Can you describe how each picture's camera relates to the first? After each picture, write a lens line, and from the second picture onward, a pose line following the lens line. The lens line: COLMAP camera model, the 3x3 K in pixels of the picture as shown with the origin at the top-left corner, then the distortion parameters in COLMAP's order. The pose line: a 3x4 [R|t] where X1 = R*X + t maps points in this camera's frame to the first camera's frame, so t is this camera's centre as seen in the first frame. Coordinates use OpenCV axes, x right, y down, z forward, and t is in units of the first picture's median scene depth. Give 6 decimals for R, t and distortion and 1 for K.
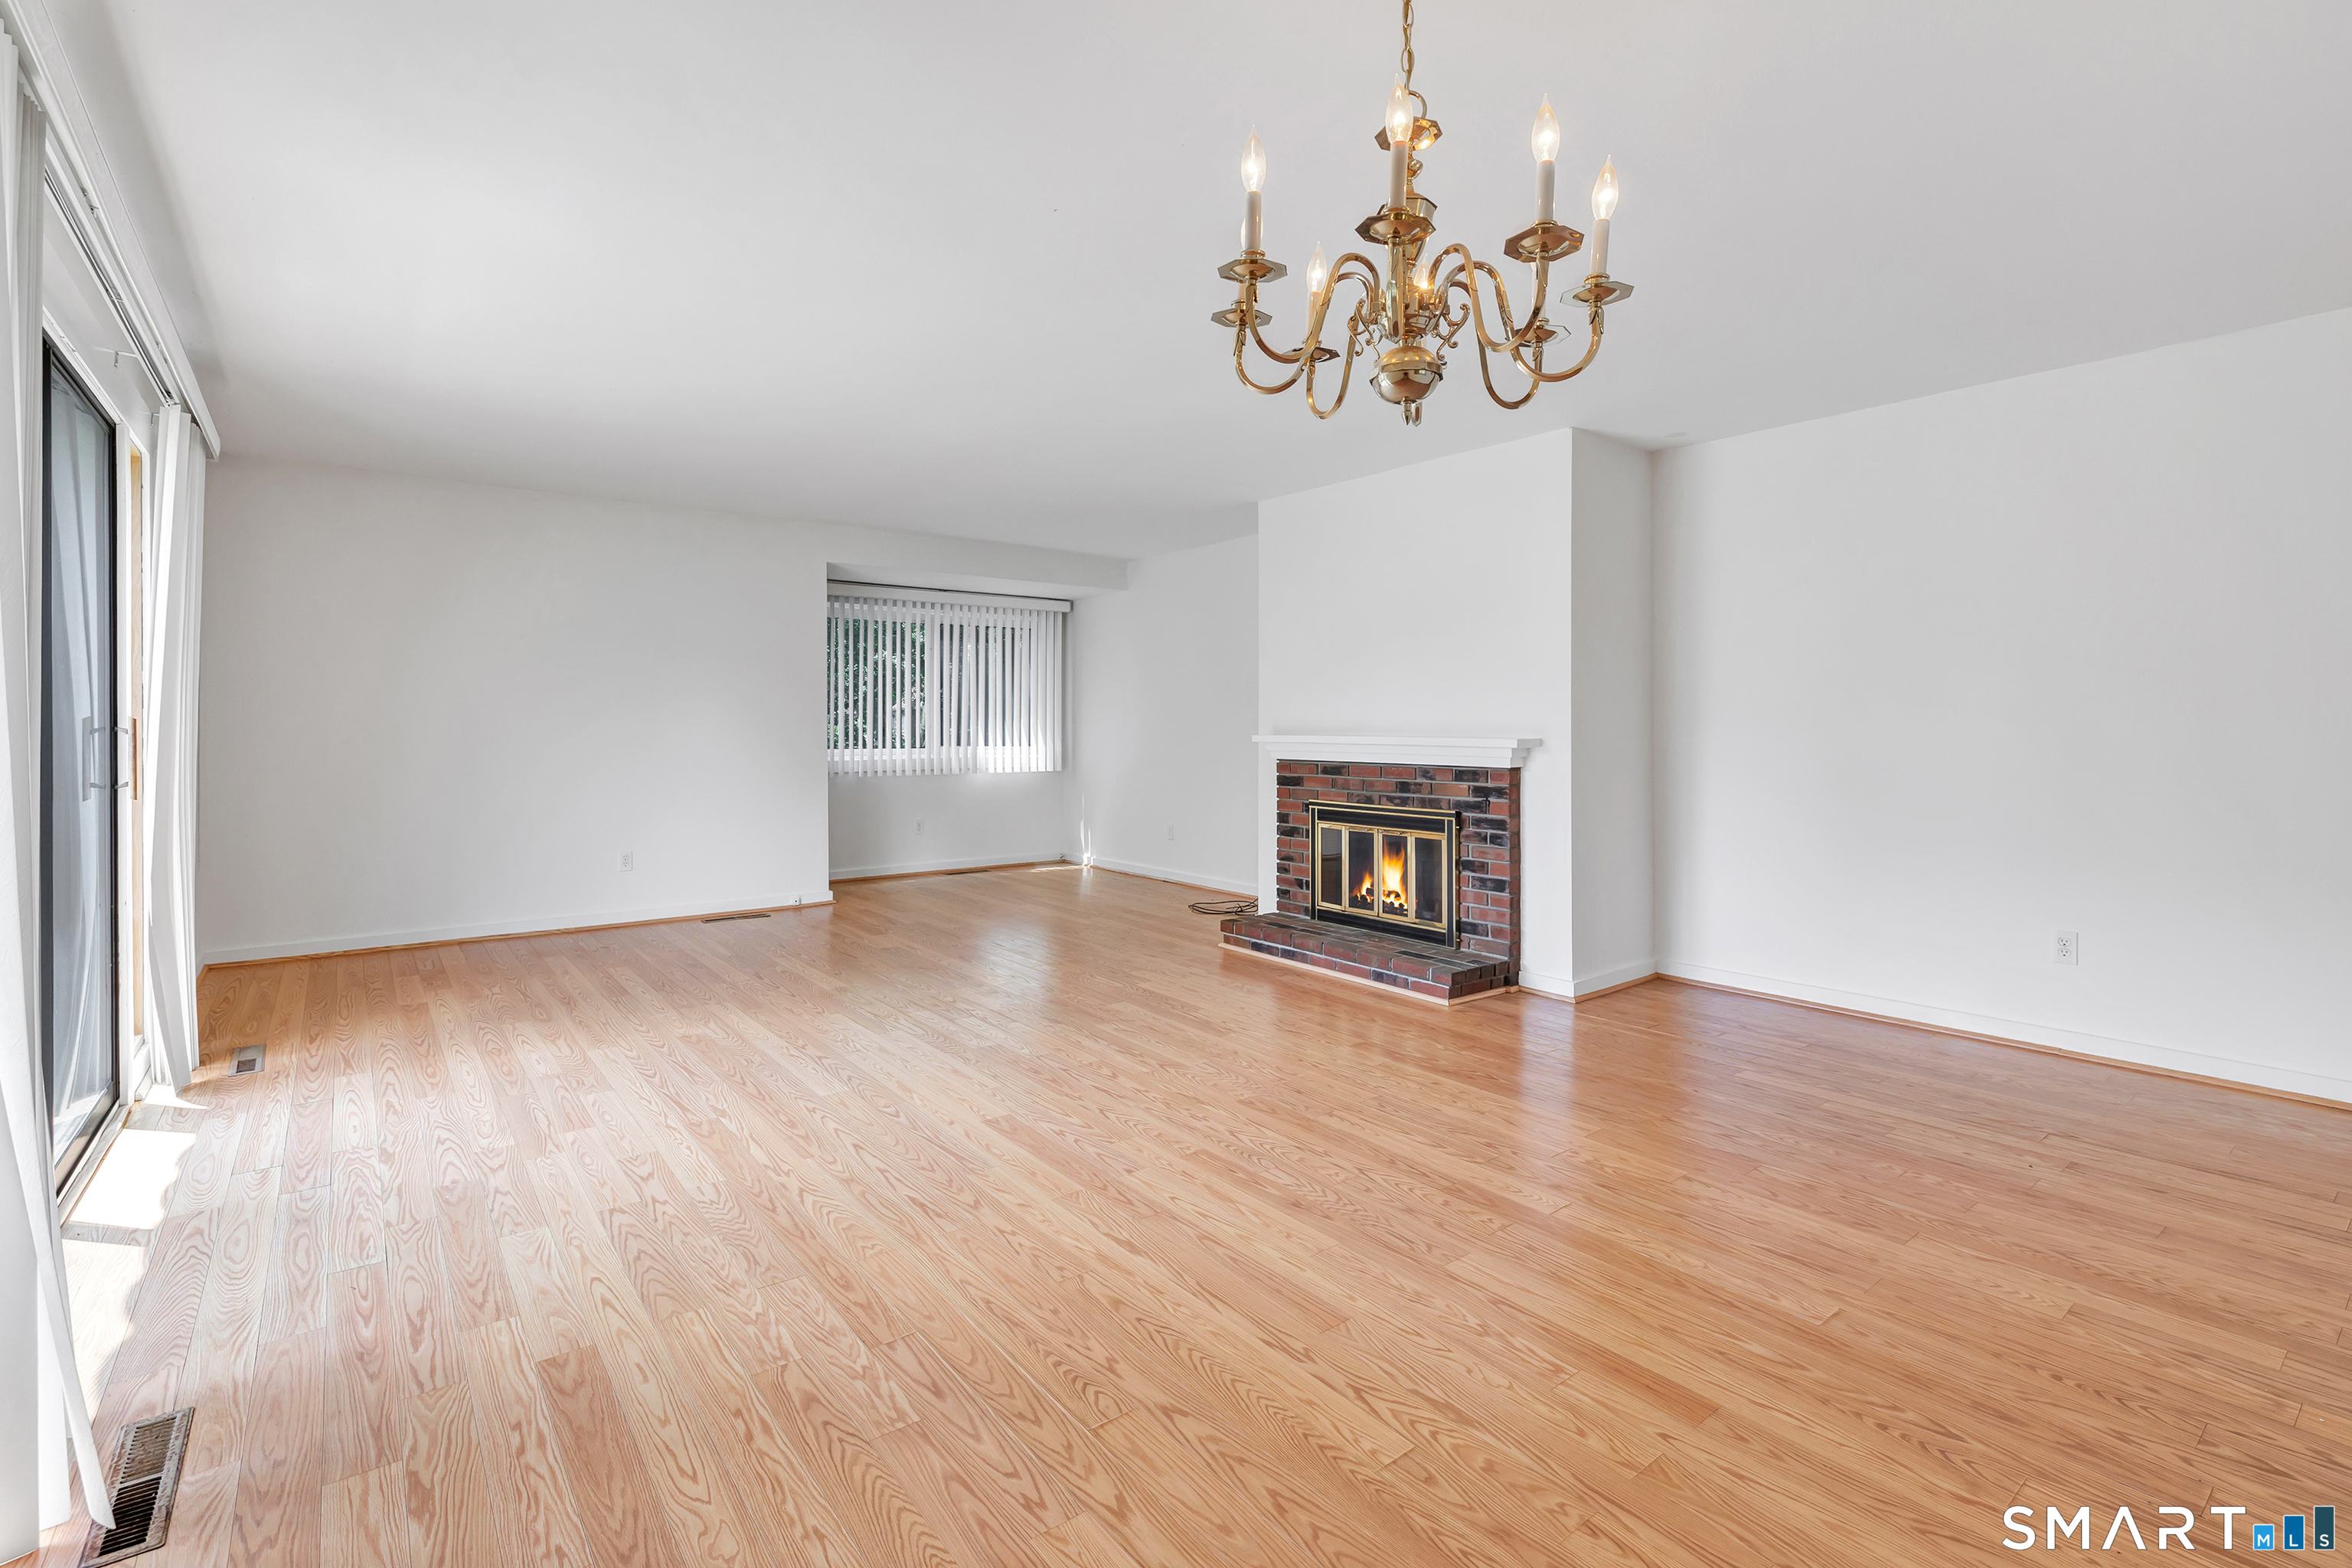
lens RADIAL K [[1048.4, 0, 1135.8], [0, 1048.4, 732.6], [0, 0, 1]] dist [0.000958, -0.001008]
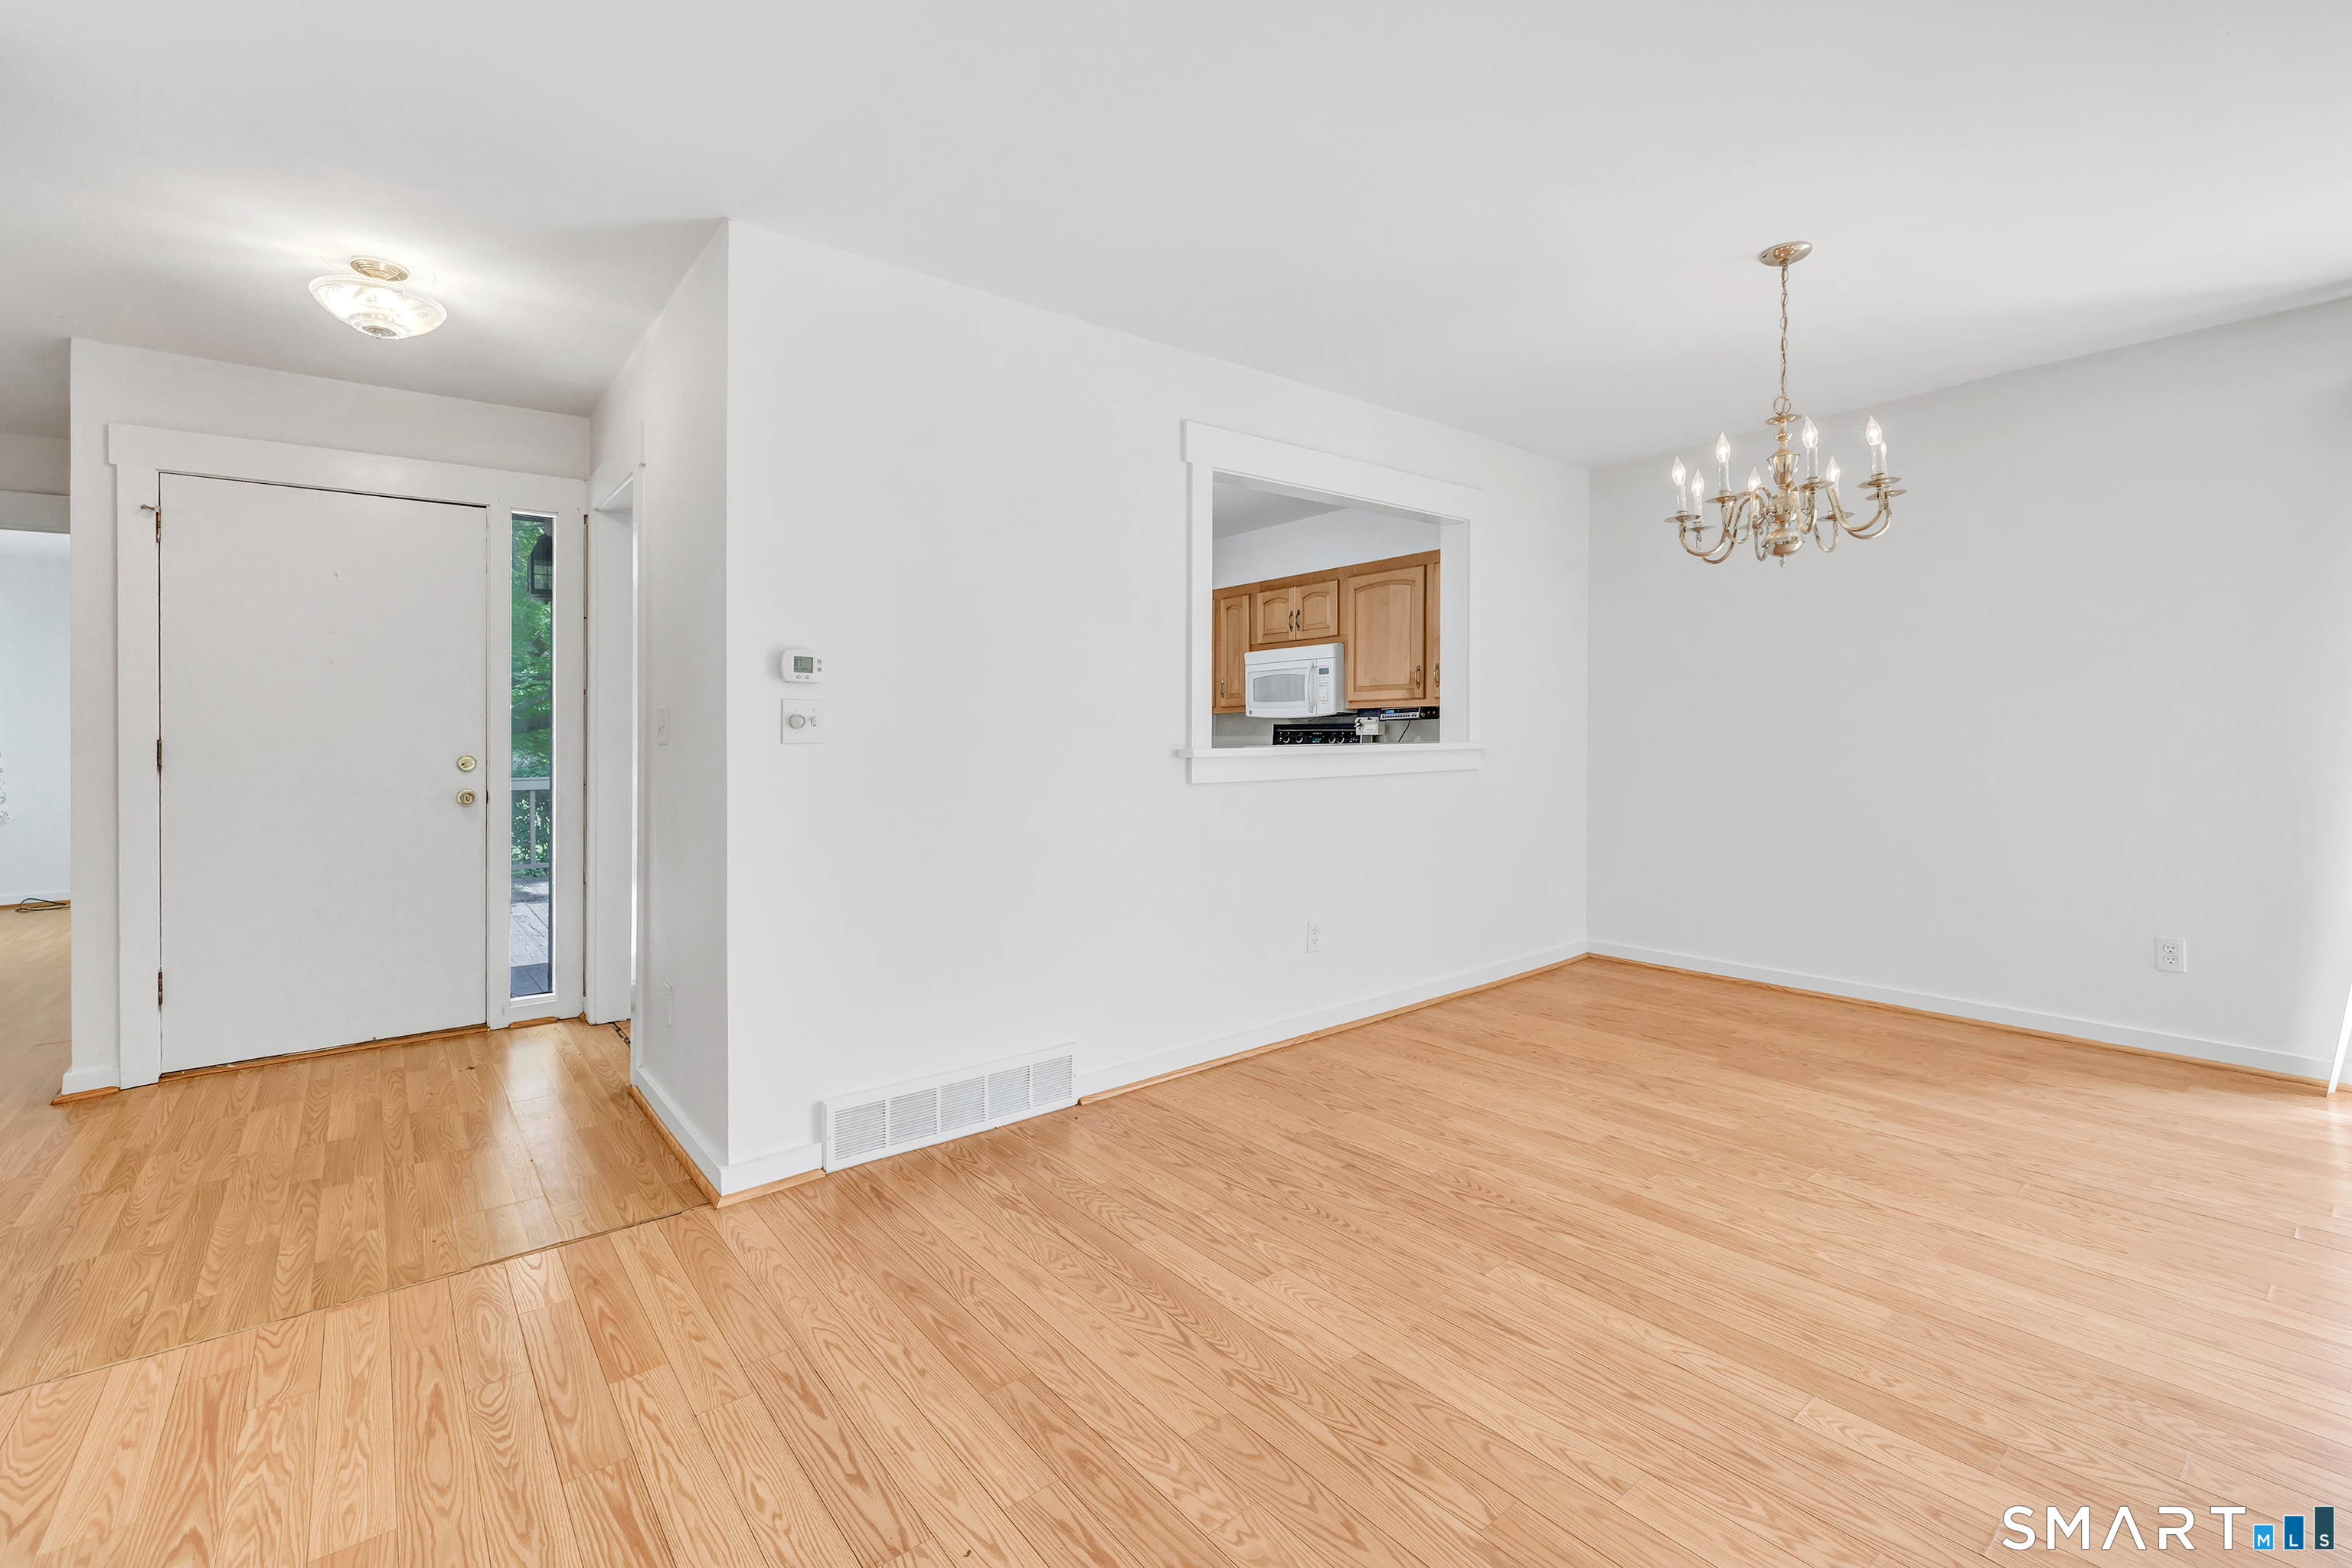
lens RADIAL K [[1000.3, 0, 1152.4], [0, 1000.3, 742.9], [0, 0, 1]] dist [0.002772, -0.001676]
pose [[-0.999725, 0.010508, -0.020973, 0.687567], [0.010189, 0.999832, 0.015259, 0.000559], [0.021129, 0.015041, -0.999664, 1.340331]]
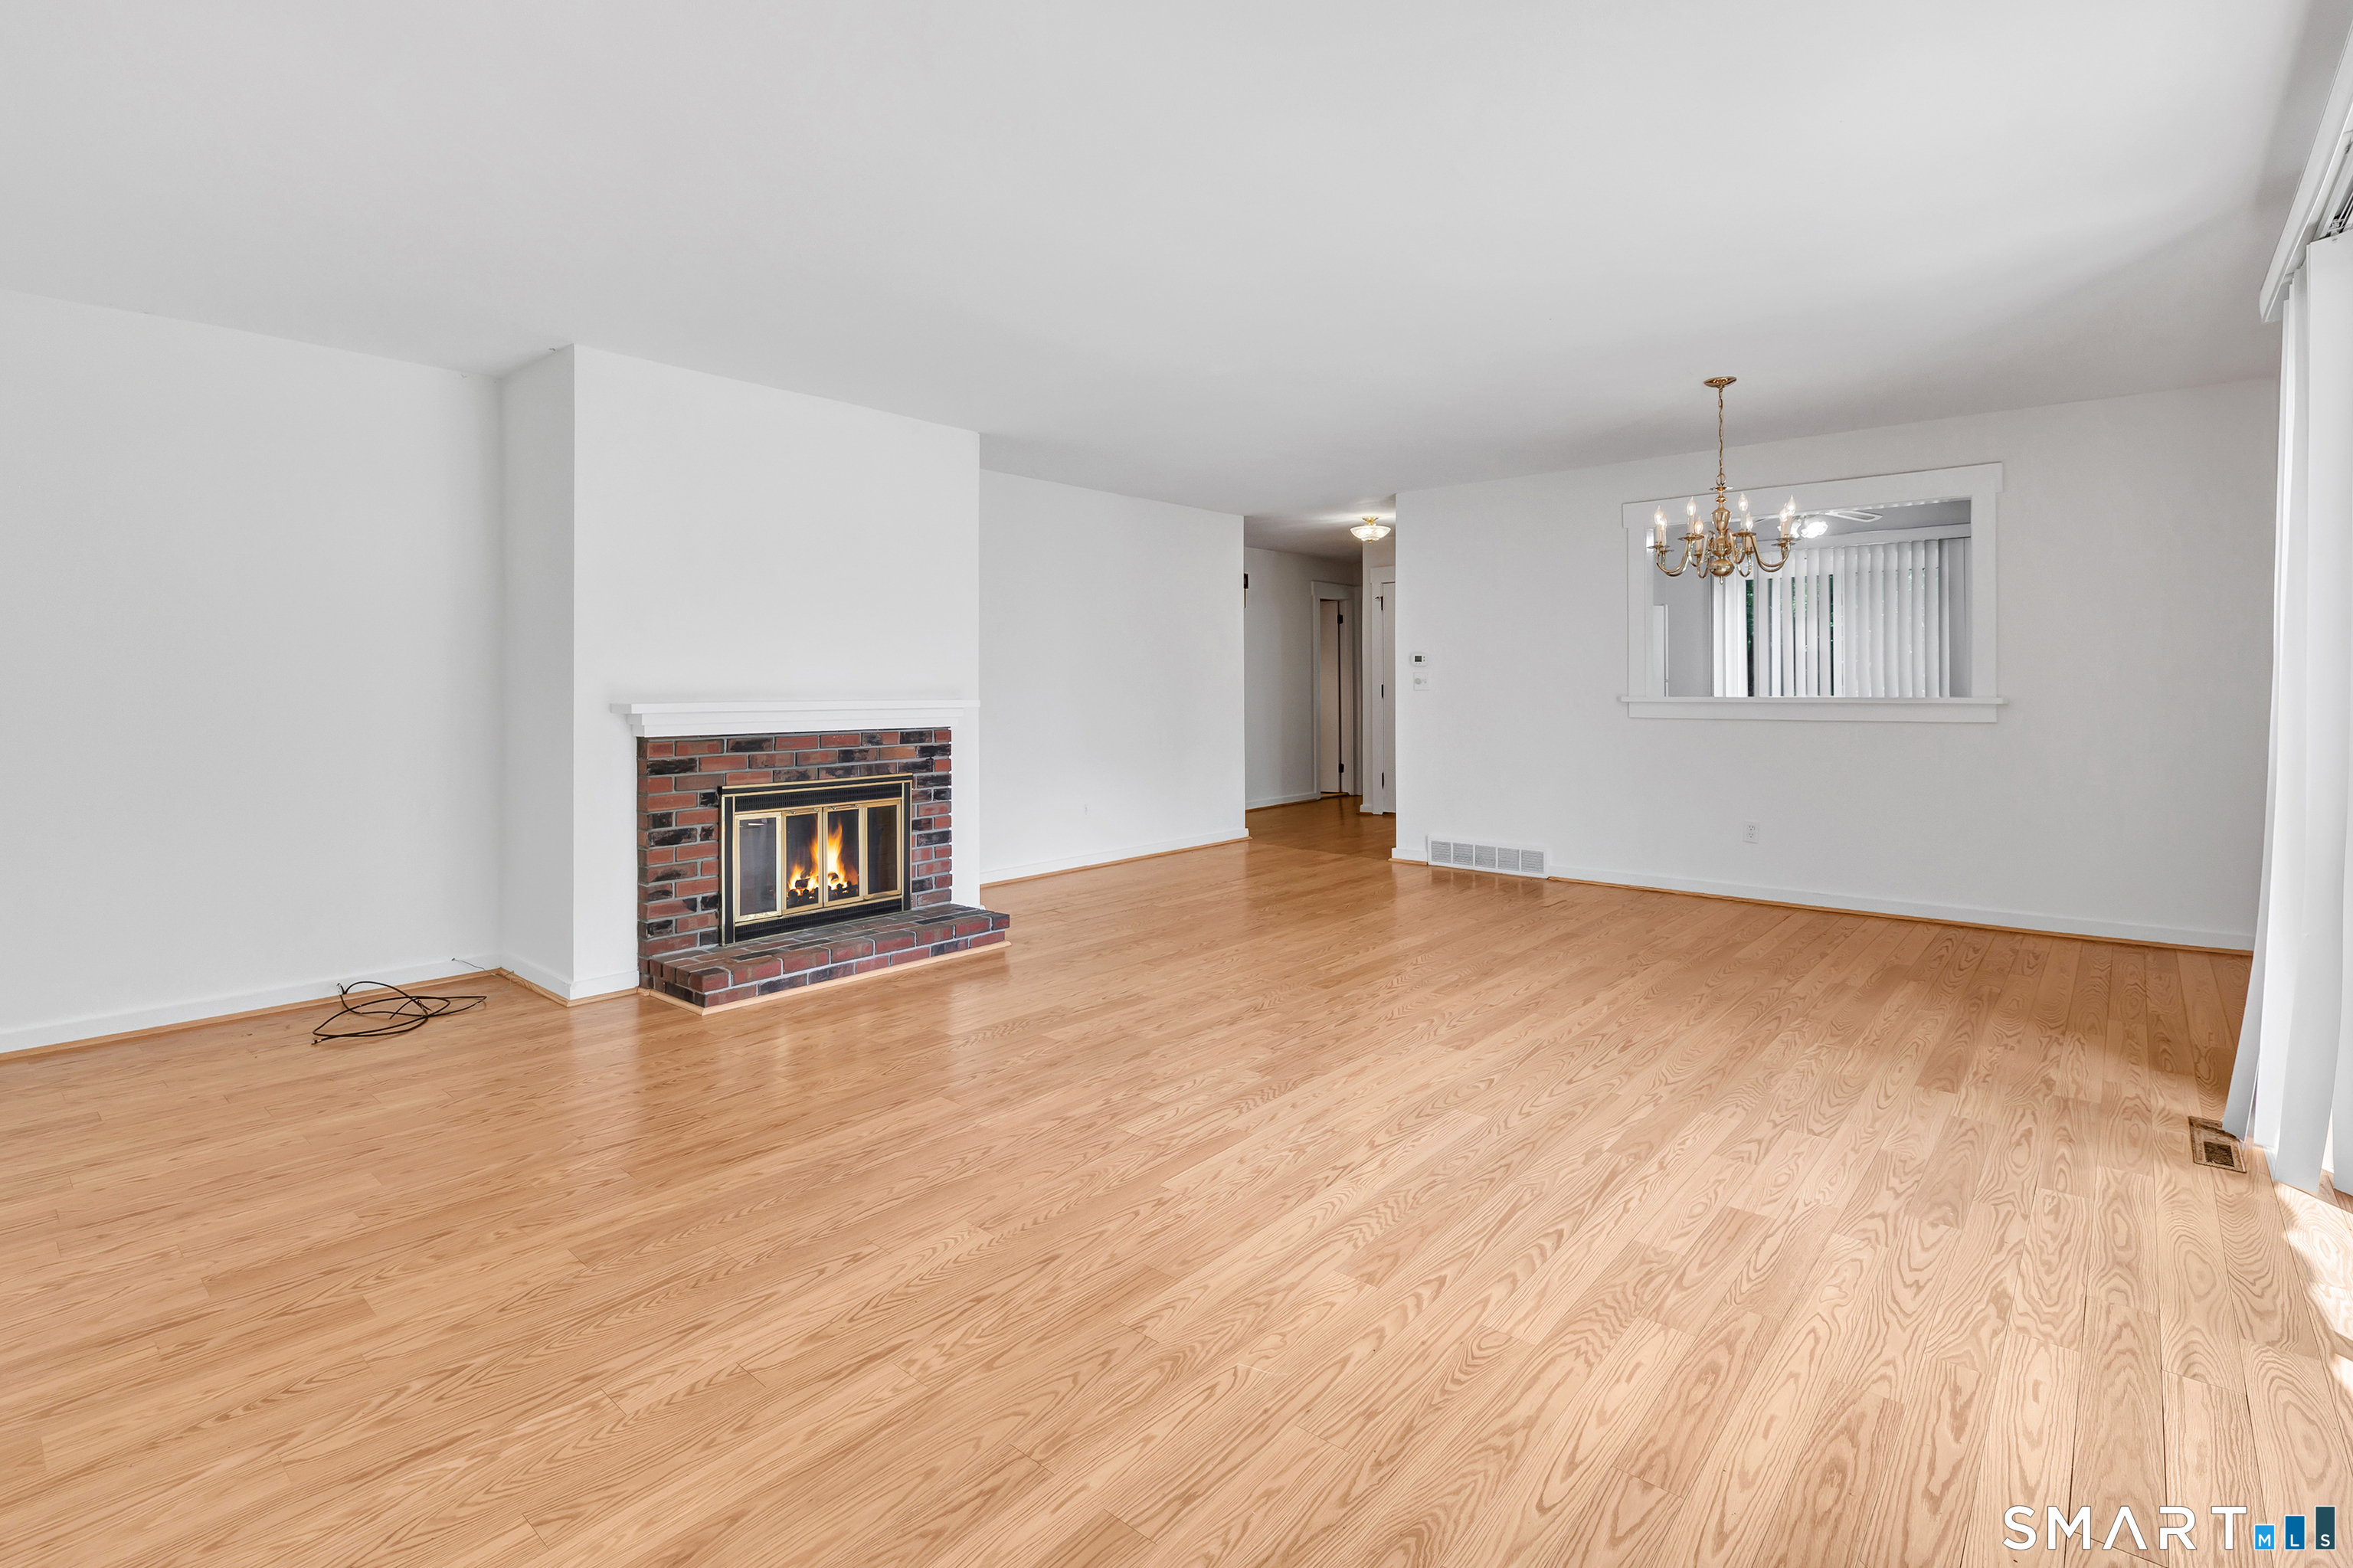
lens RADIAL K [[1105.9, 0, 1131.2], [0, 1105.9, 697.9], [0, 0, 1]] dist [-0.000367, -0.001086]
pose [[-0.185821, -0.011743, 0.982513, -1.187843], [0.012448, 0.999820, 0.014304, -0.014117], [-0.982505, 0.014888, -0.185641, 1.523672]]
